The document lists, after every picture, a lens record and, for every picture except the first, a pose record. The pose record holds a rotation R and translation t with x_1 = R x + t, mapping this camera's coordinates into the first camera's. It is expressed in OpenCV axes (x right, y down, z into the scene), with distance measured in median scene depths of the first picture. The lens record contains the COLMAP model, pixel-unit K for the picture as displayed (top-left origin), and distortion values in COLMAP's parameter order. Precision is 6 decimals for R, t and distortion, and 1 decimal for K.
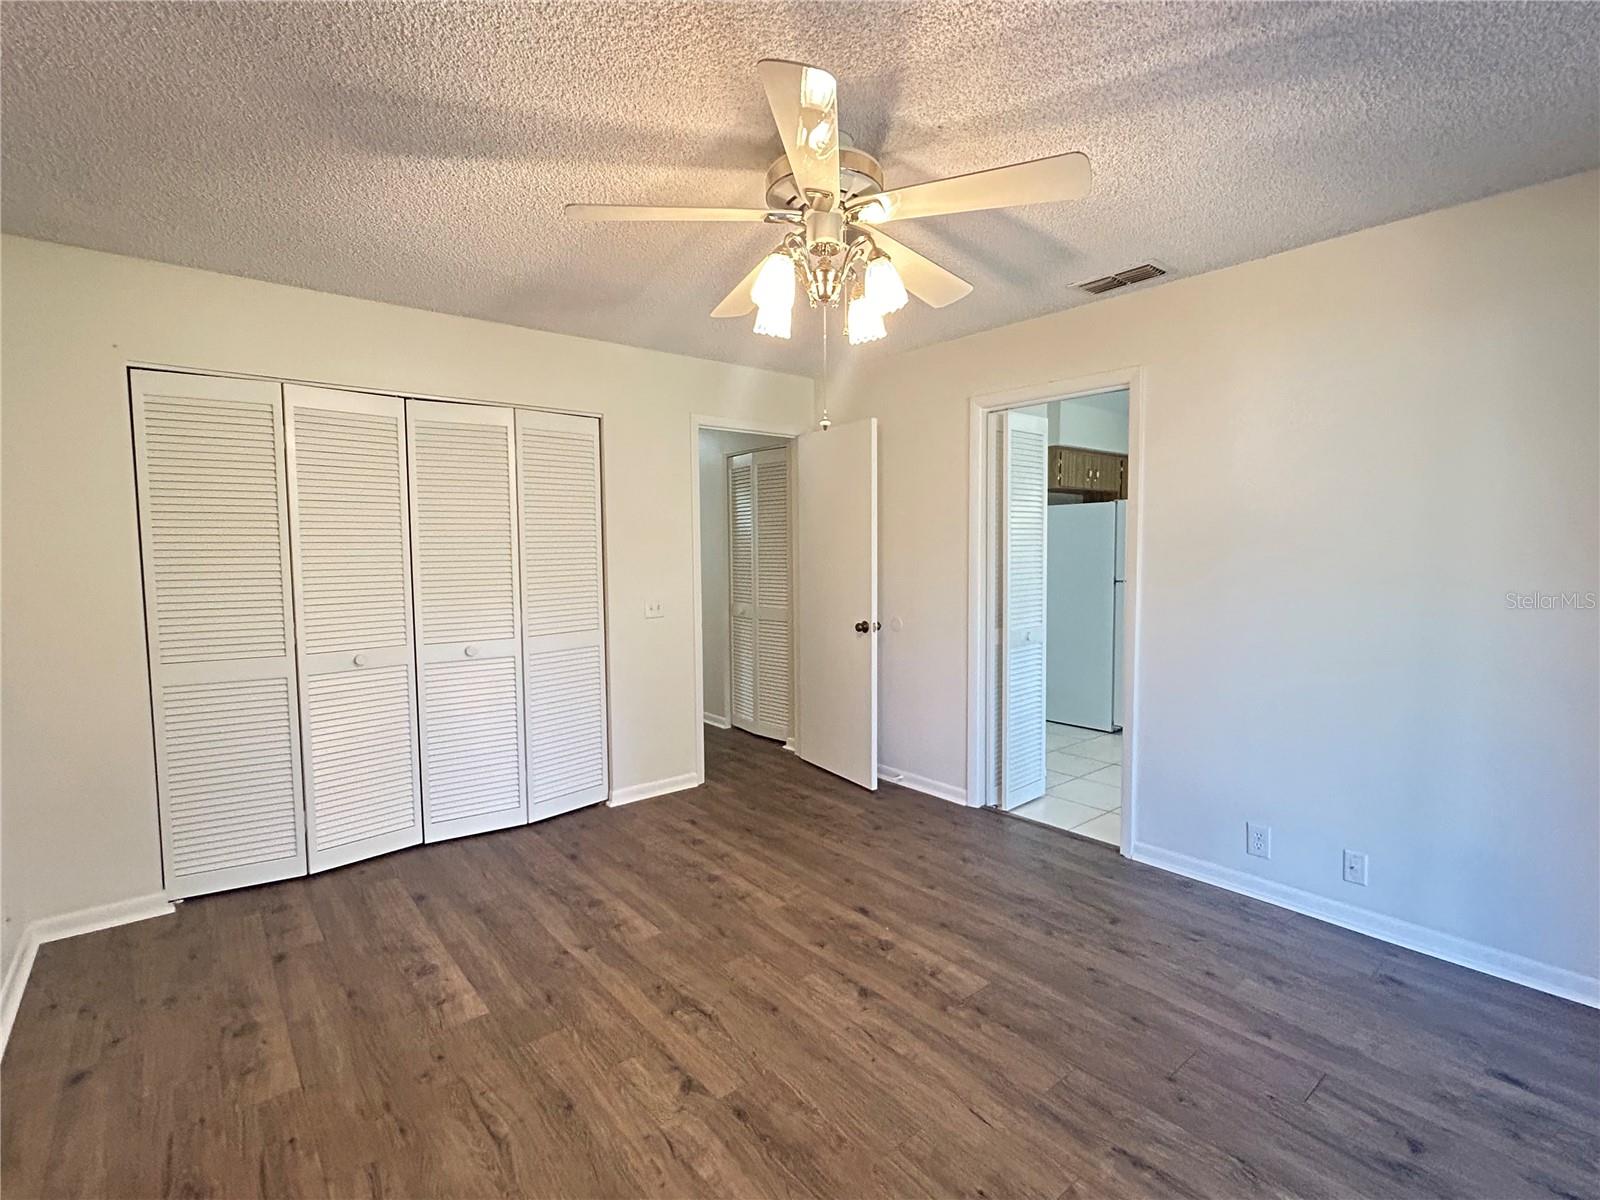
lens RADIAL K [[763.6, 0, 795.9], [0, 763.6, 600.8], [0, 0, 1]] dist [-0.004583, 0.008964]
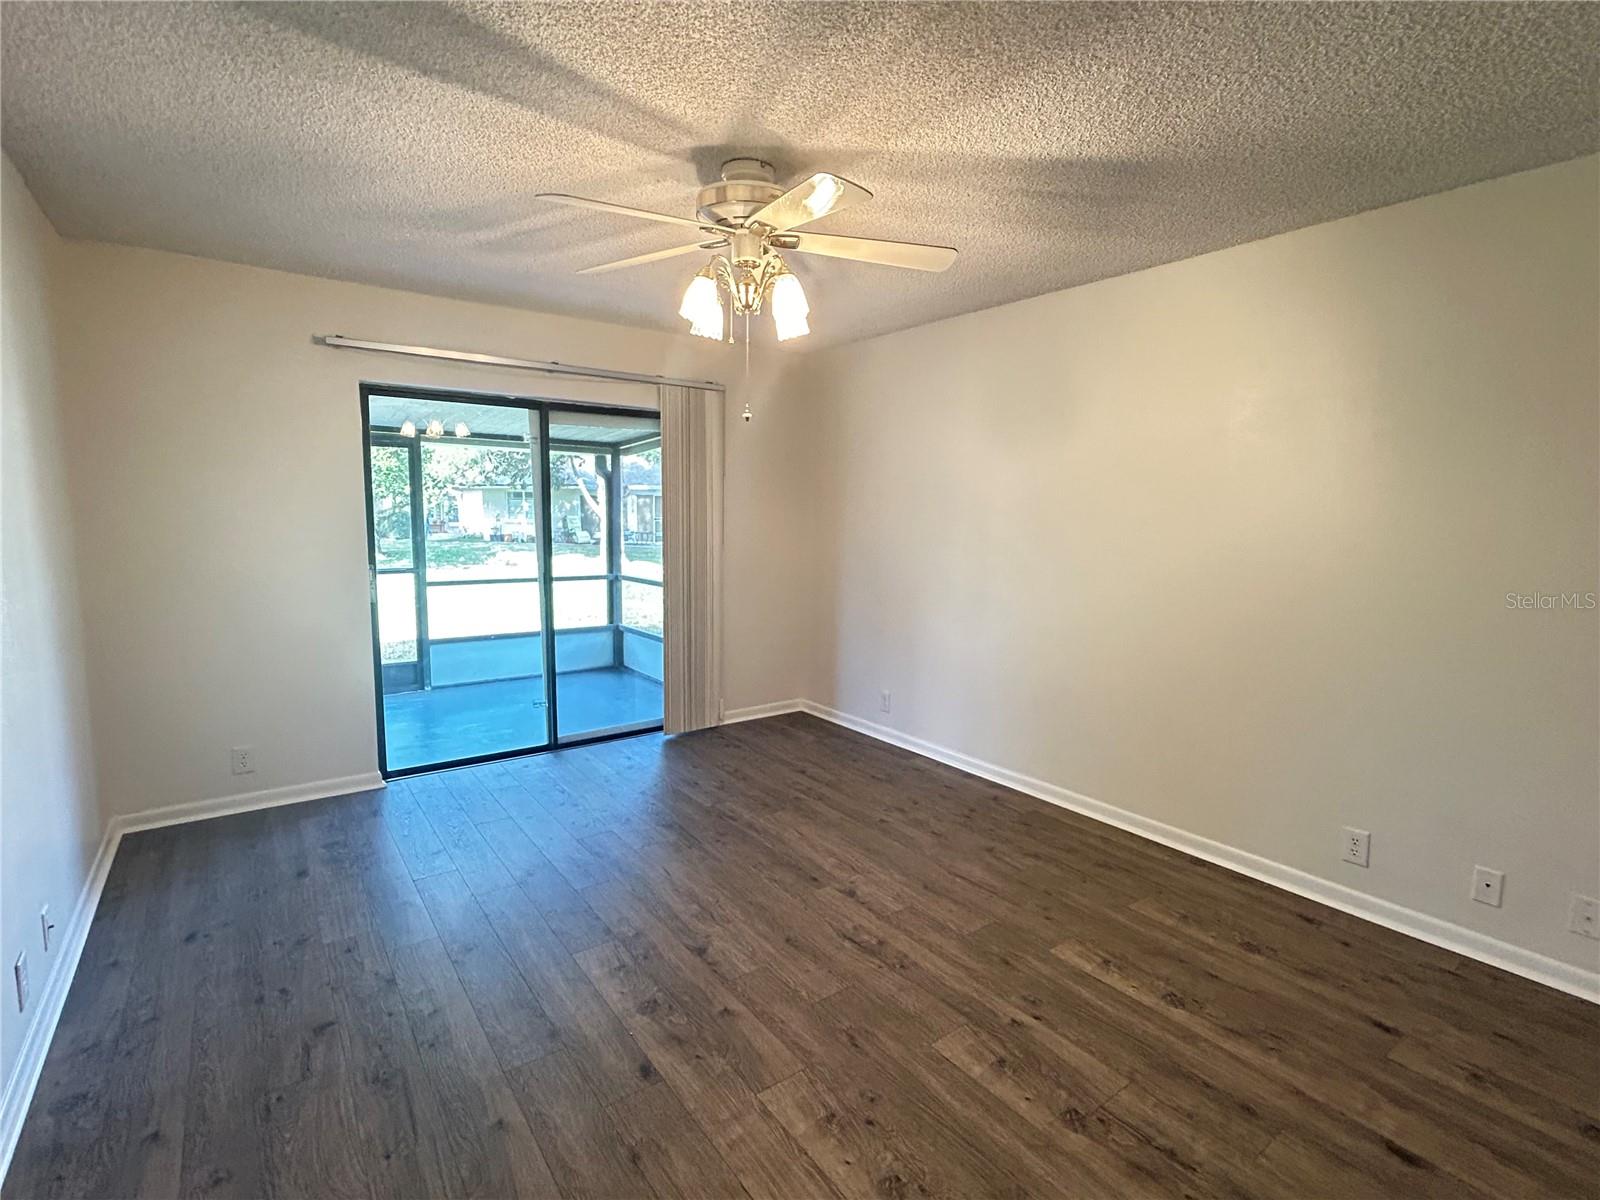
lens RADIAL K [[763.6, 0, 795.9], [0, 763.6, 600.8], [0, 0, 1]] dist [-0.004583, 0.008964]
pose [[-0.998340, -0.011741, 0.056386, -0.091294], [-0.000820, 0.981799, 0.189919, -0.150854], [-0.057589, 0.189557, -0.980179, 1.901813]]
